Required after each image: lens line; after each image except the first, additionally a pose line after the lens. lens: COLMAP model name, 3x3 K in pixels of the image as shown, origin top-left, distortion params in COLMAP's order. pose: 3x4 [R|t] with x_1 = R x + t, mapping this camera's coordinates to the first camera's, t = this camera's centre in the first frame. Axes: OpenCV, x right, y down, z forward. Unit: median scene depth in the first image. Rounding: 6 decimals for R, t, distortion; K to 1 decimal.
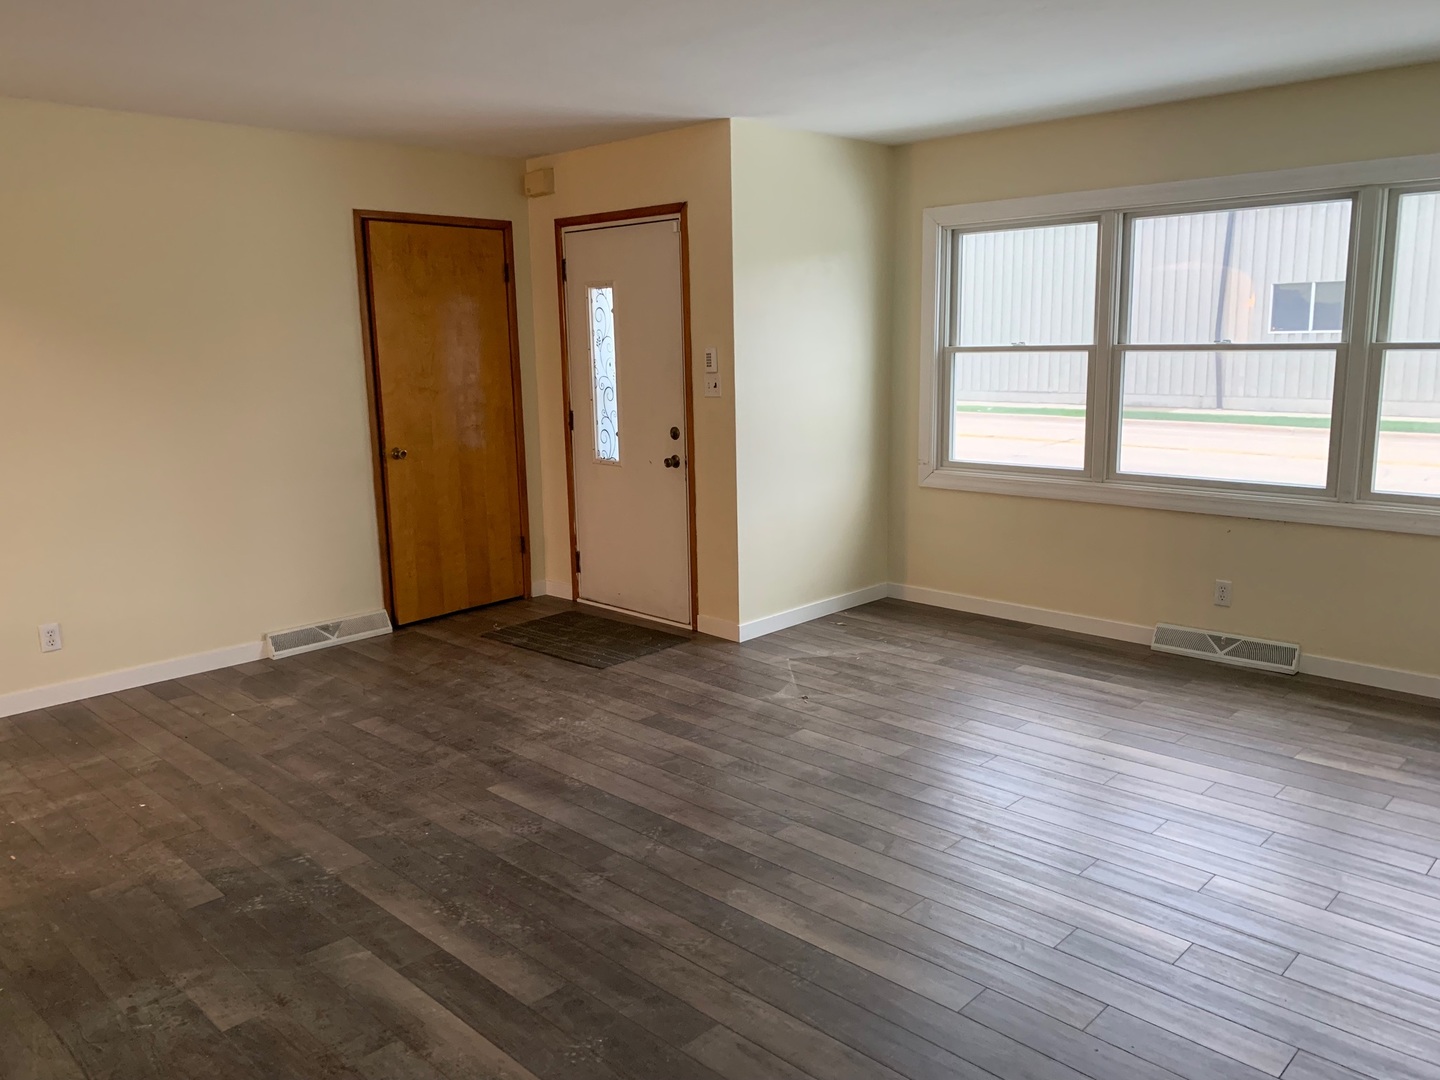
lens RADIAL K [[1102.7, 0, 721.7], [0, 1102.7, 532.6], [0, 0, 1]] dist [0.040397, -0.015141]
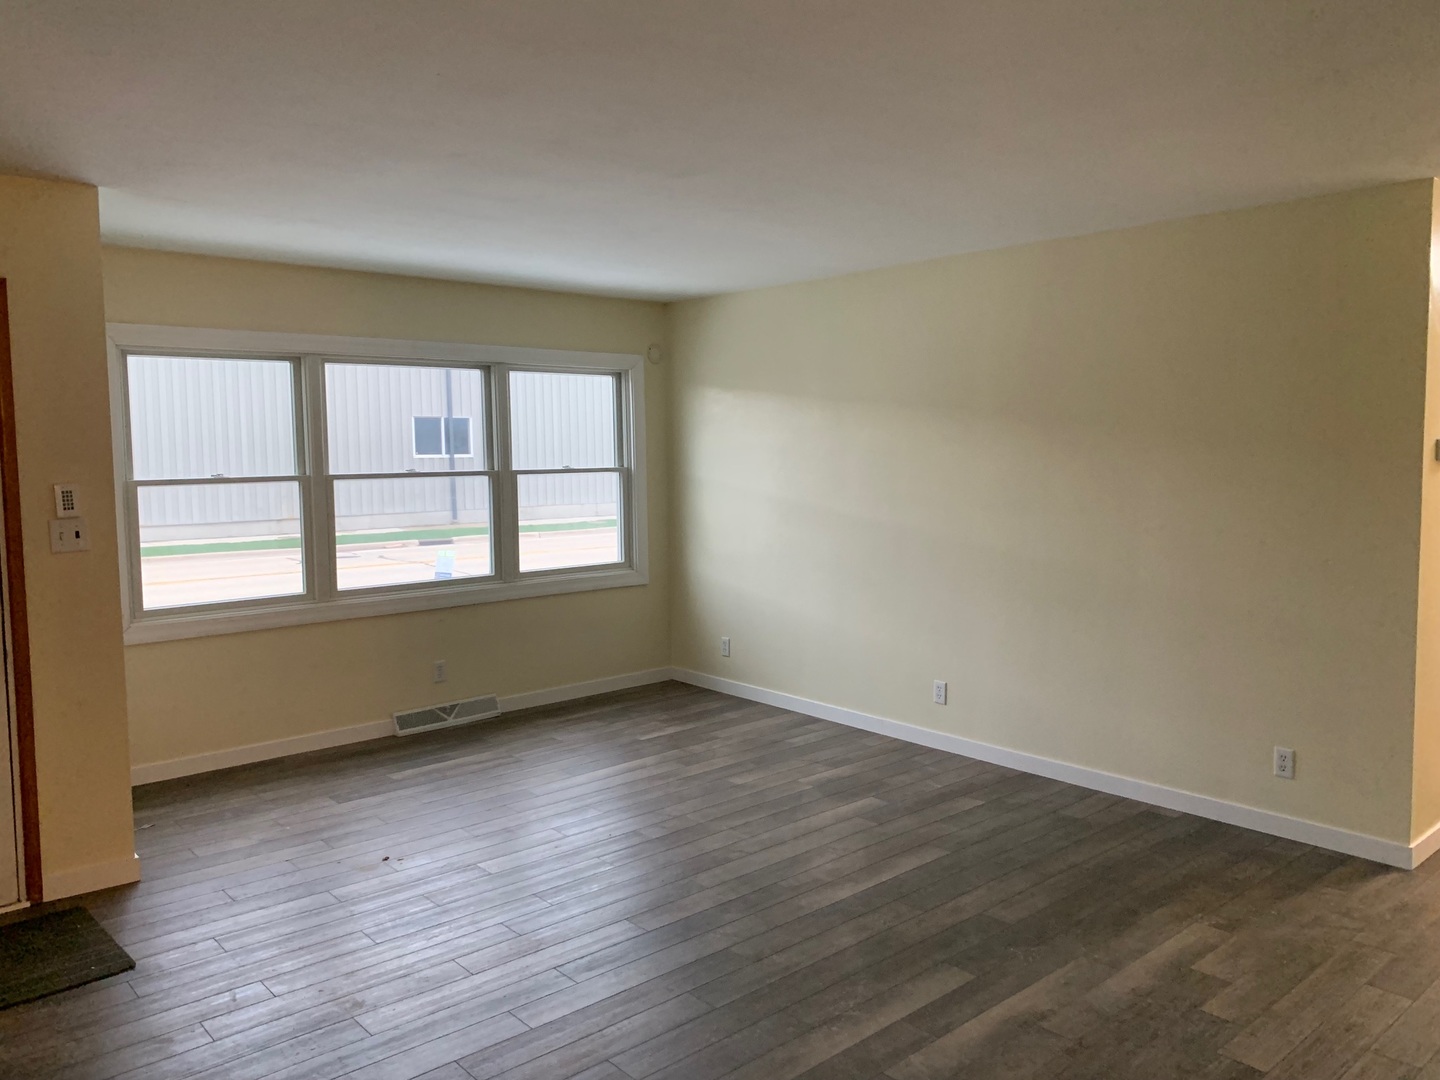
lens RADIAL K [[1102.7, 0, 719.0], [0, 1102.7, 539.7], [0, 0, 1]] dist [0.040397, -0.015141]
pose [[0.083763, -0.069990, 0.994025, -0.767166], [0.192708, 0.979837, 0.052753, -0.098425], [-0.977675, 0.187137, 0.095561, 0.583342]]
